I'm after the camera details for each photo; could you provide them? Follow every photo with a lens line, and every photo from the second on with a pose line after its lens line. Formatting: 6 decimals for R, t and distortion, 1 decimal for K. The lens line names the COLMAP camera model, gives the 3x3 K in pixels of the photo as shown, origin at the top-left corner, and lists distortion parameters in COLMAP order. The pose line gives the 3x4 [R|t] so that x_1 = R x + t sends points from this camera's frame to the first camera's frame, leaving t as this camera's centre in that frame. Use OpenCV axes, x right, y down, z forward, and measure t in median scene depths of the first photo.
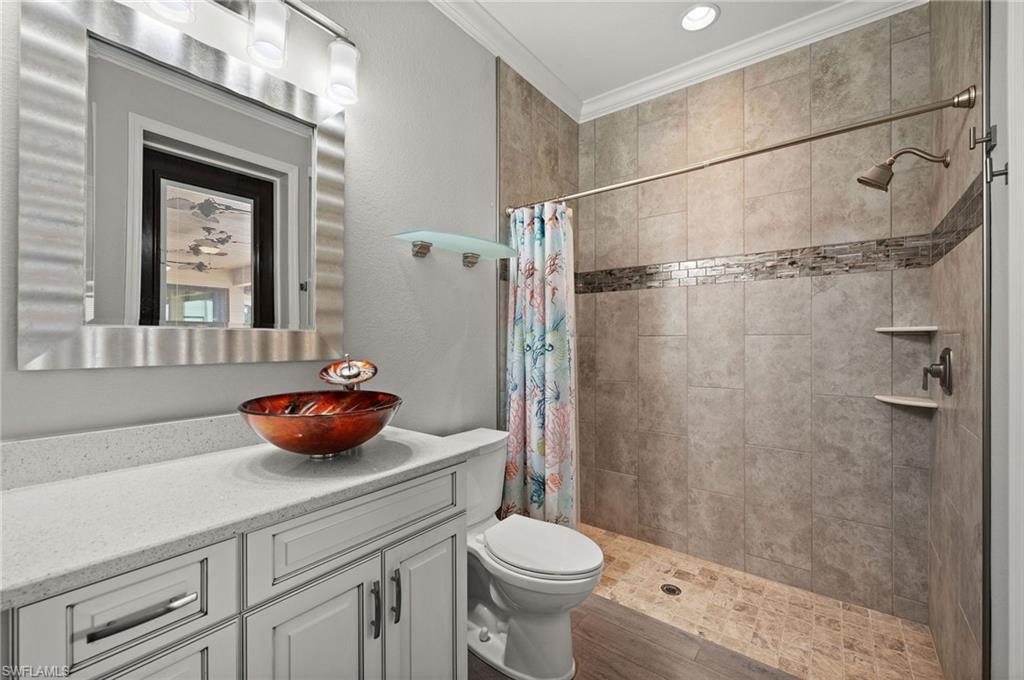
lens RADIAL K [[409.1, 0, 514.4], [0, 409.1, 339.7], [0, 0, 1]] dist [0.000248, -0.000161]
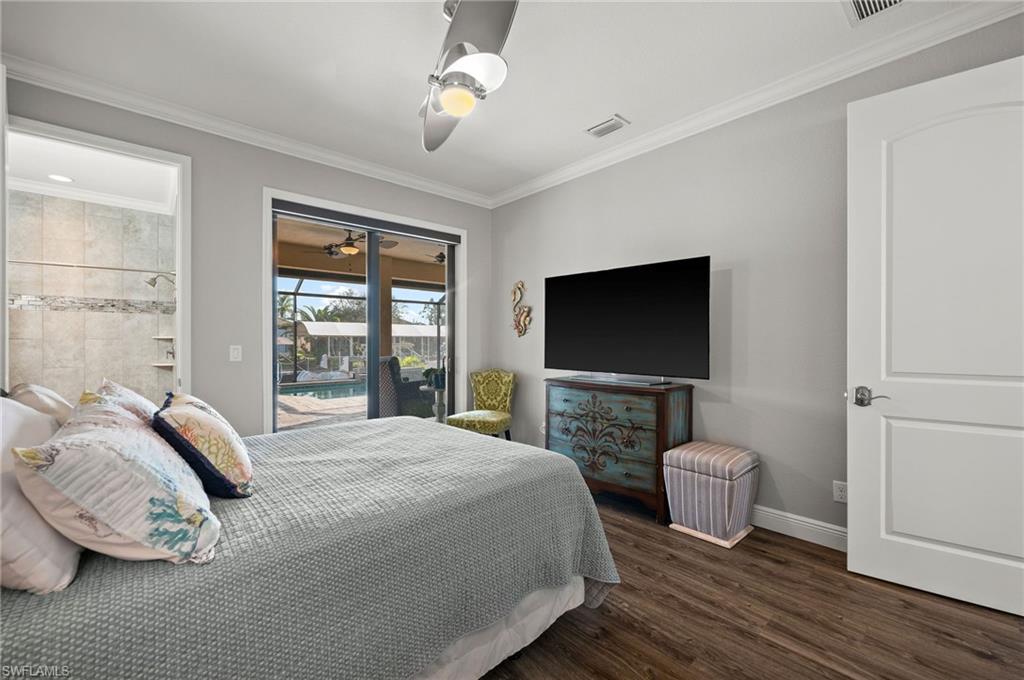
lens RADIAL K [[409.1, 0, 514.4], [0, 409.1, 339.7], [0, 0, 1]] dist [0.000248, -0.000161]
pose [[0.243205, 0.000671, 0.969975, -0.895948], [-0.000169, 1.000000, -0.000649, -0.008368], [-0.969975, -0.000006, 0.243205, -1.574678]]
